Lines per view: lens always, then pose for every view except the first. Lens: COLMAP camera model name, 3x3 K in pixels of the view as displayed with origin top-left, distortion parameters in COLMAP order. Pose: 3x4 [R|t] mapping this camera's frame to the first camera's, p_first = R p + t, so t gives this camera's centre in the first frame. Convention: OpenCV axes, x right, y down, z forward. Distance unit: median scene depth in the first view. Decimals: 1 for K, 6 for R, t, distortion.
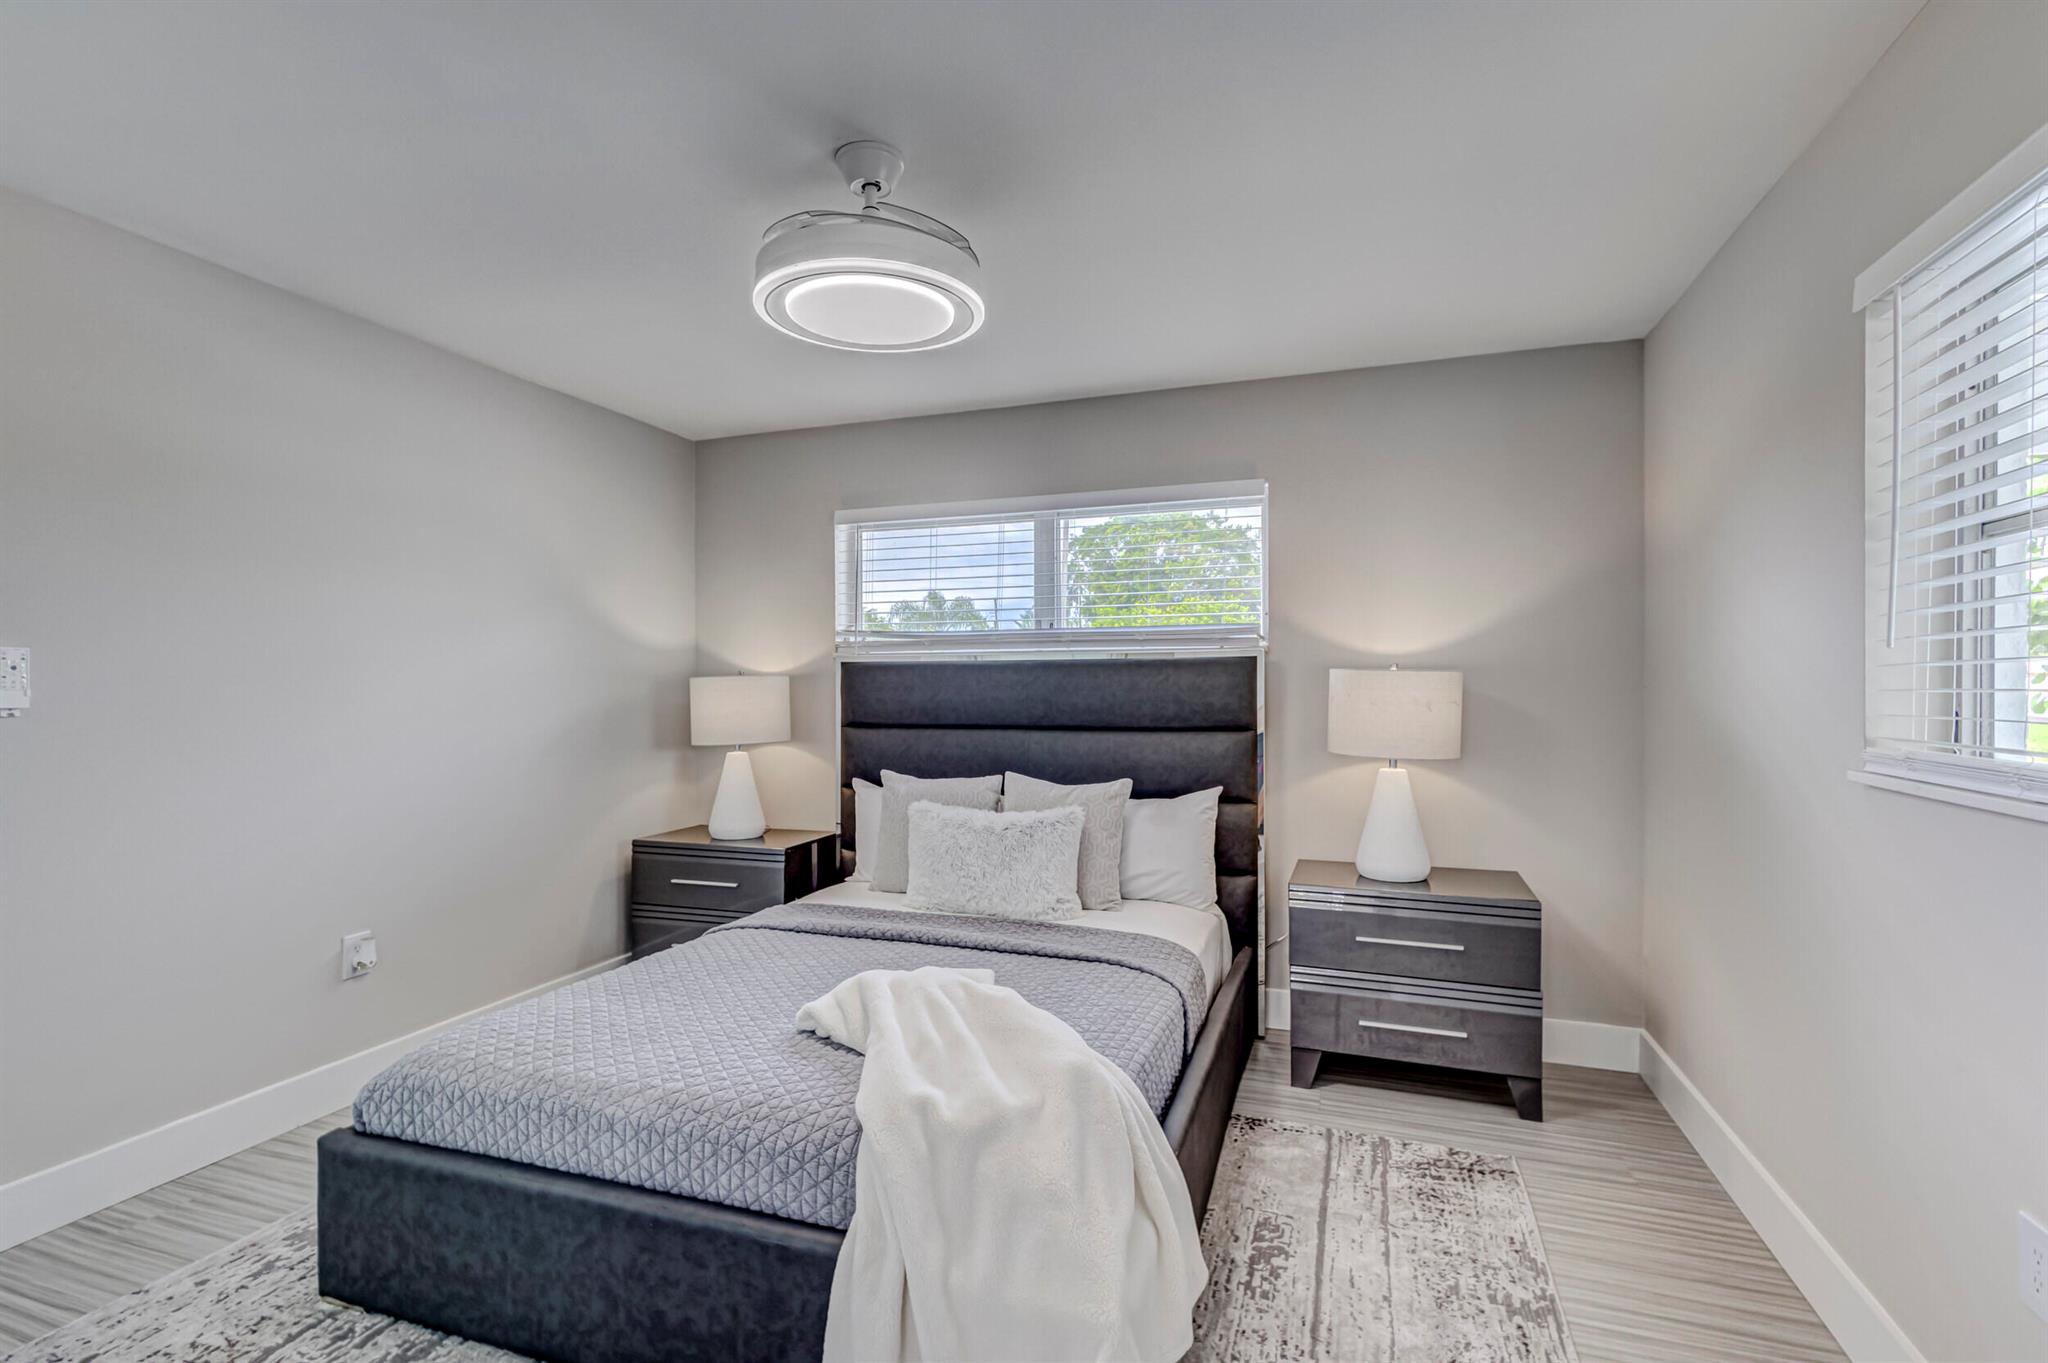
lens RADIAL K [[945.6, 0, 1026.3], [0, 945.6, 687.1], [0, 0, 1]] dist [0.015372, -0.000138]
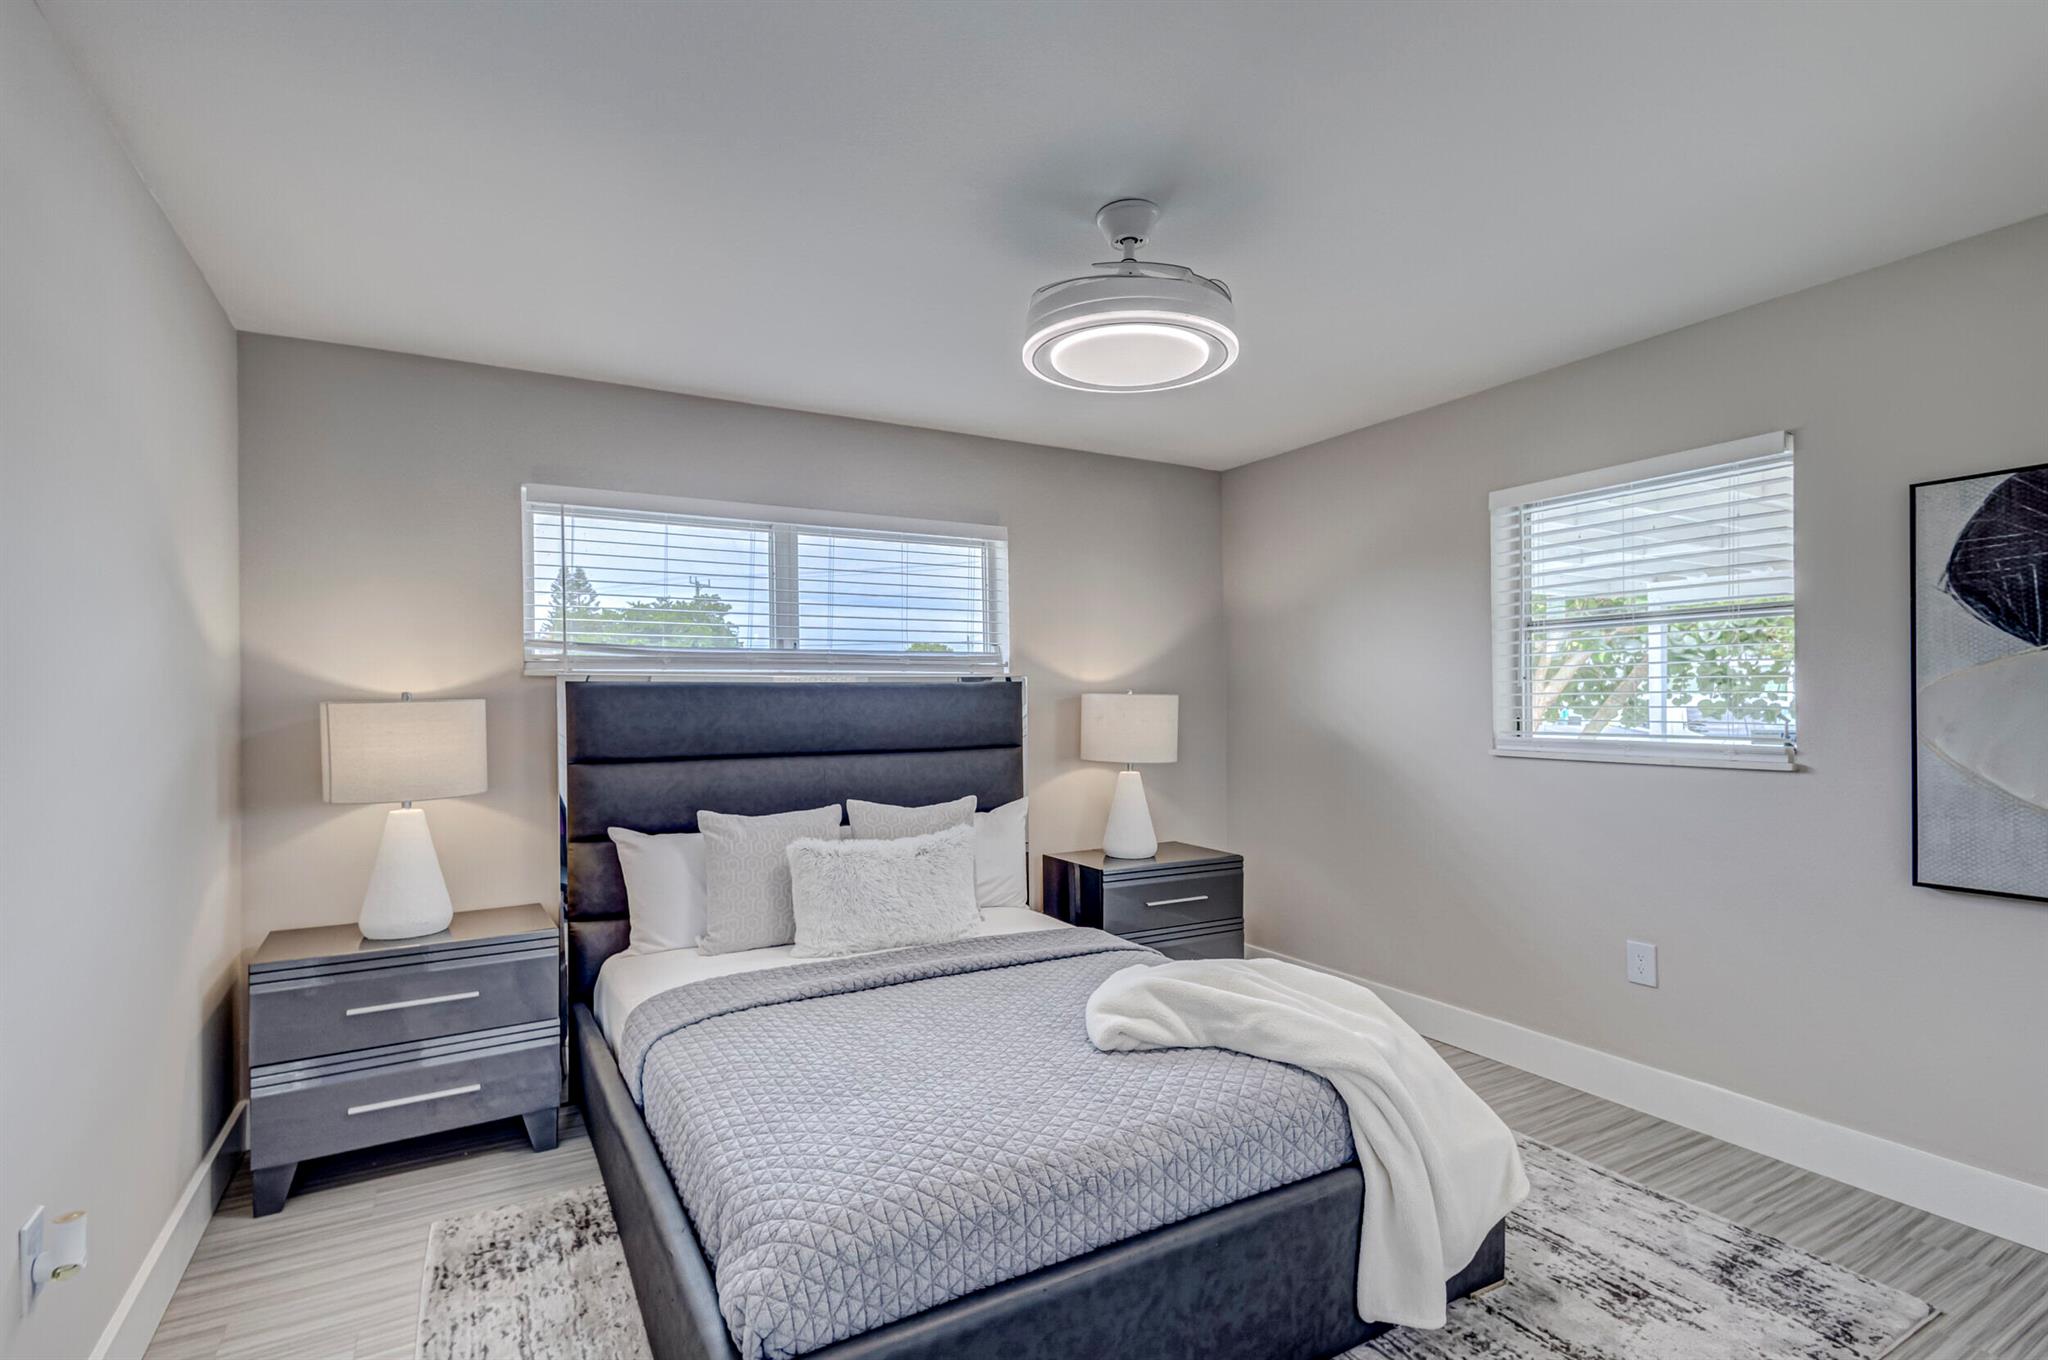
lens RADIAL K [[960.4, 0, 1018.4], [0, 960.4, 692.5], [0, 0, 1]] dist [0.006361, 0.000235]
pose [[0.659545, 0.004576, 0.751651, -0.634054], [0.010376, 0.999831, -0.015192, -0.001865], [-0.751594, 0.017819, 0.659386, 0.233748]]
